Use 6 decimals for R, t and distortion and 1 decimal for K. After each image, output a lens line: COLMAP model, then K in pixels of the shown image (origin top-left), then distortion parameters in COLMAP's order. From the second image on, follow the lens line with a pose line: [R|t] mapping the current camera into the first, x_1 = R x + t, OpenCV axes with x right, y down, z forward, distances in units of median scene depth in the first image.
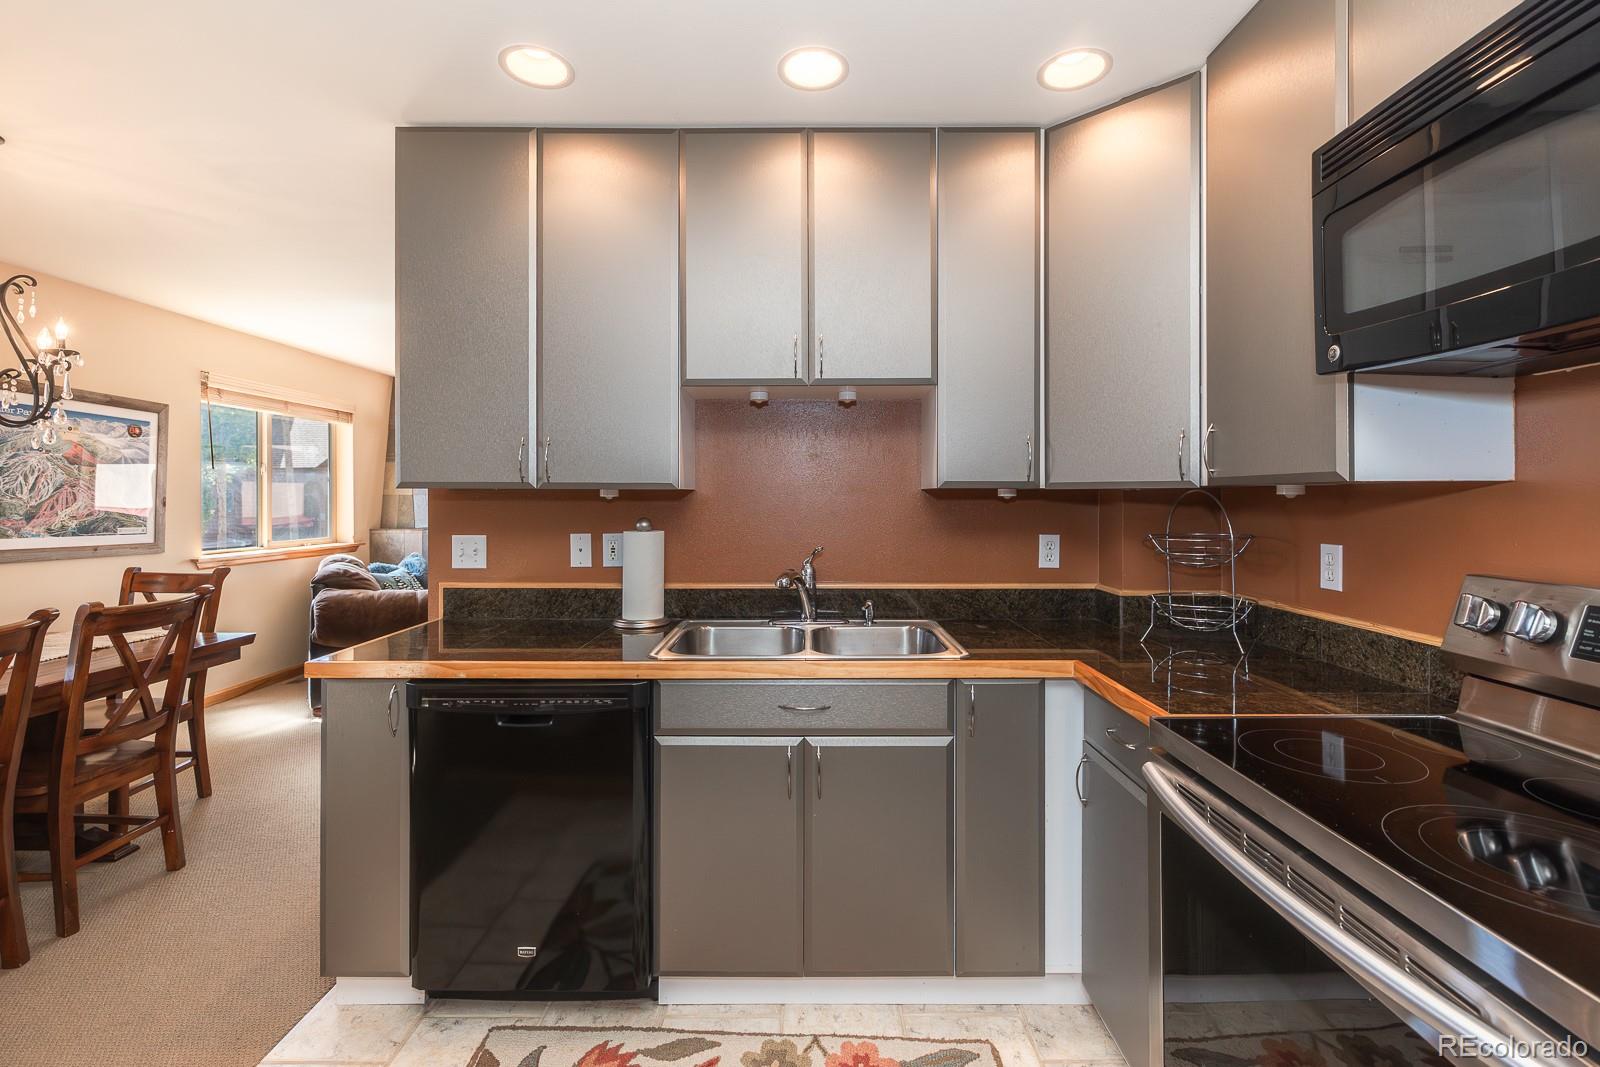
lens RADIAL K [[733.8, 0, 800.3], [0, 733.8, 506.9], [0, 0, 1]] dist [0.001386, 0.000162]
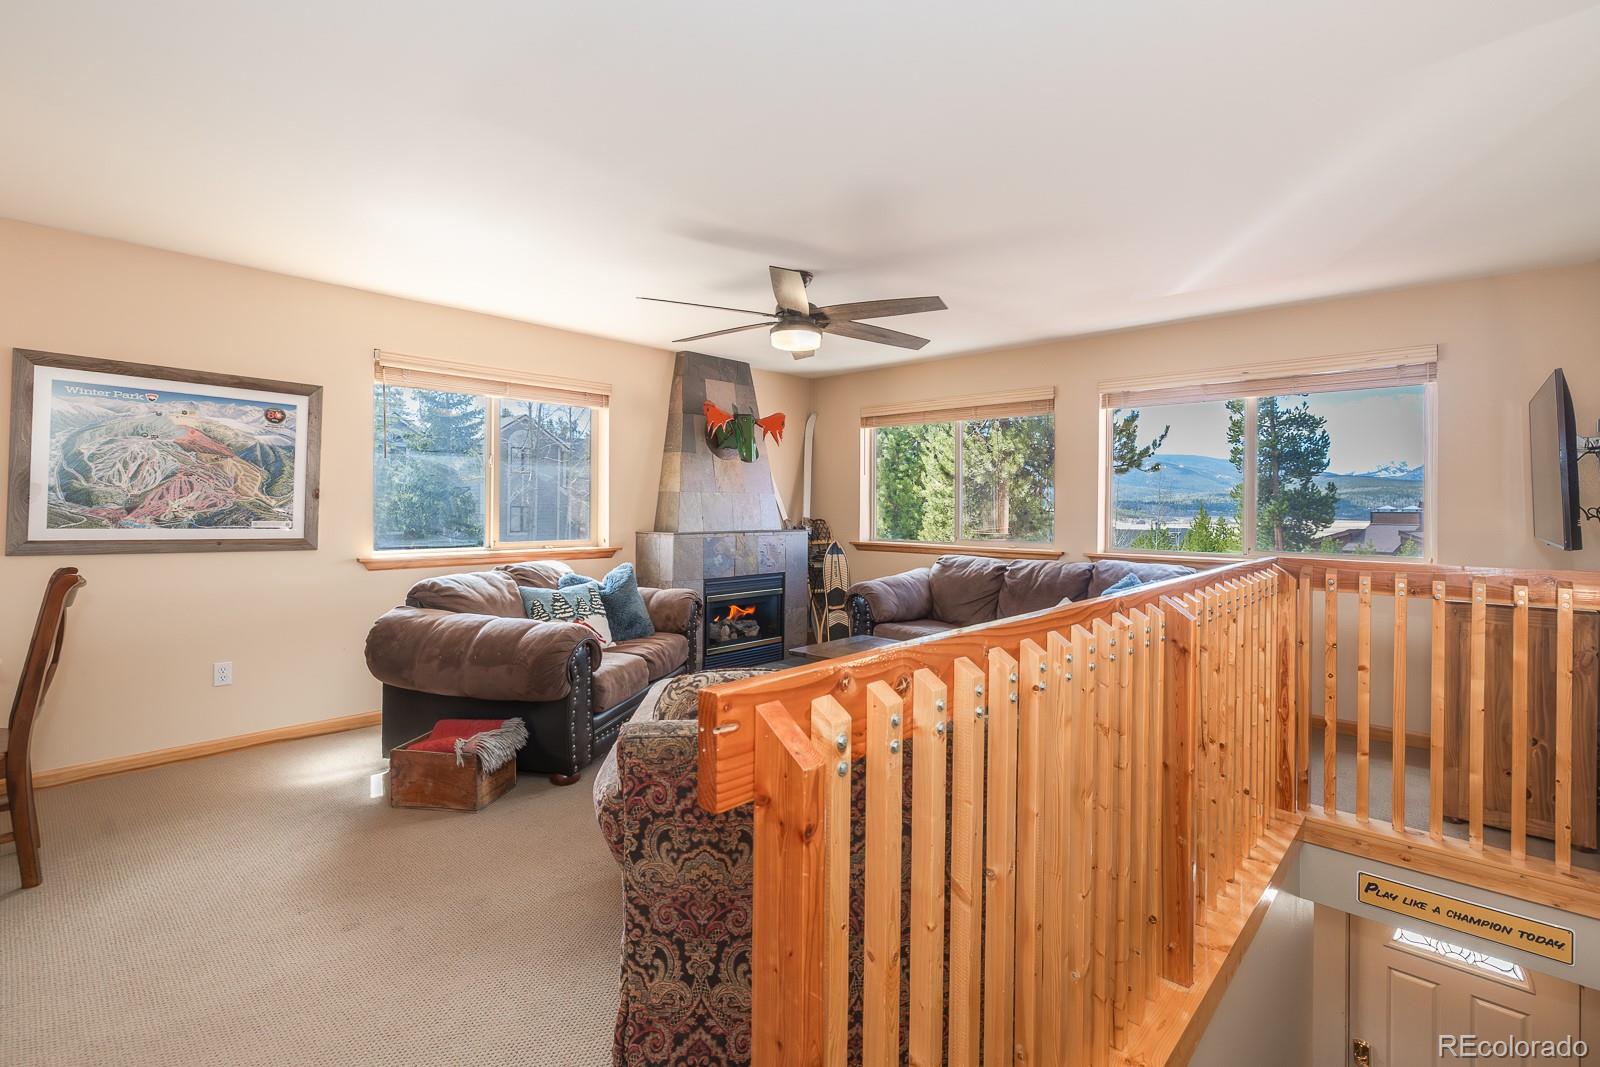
lens RADIAL K [[733.8, 0, 799.0], [0, 733.8, 518.7], [0, 0, 1]] dist [0.001386, 0.000162]
pose [[0.742098, 0.019706, -0.670002, 0.207050], [-0.016603, 0.999801, 0.011015, 0.004536], [0.670086, 0.002950, 0.742278, 0.810417]]
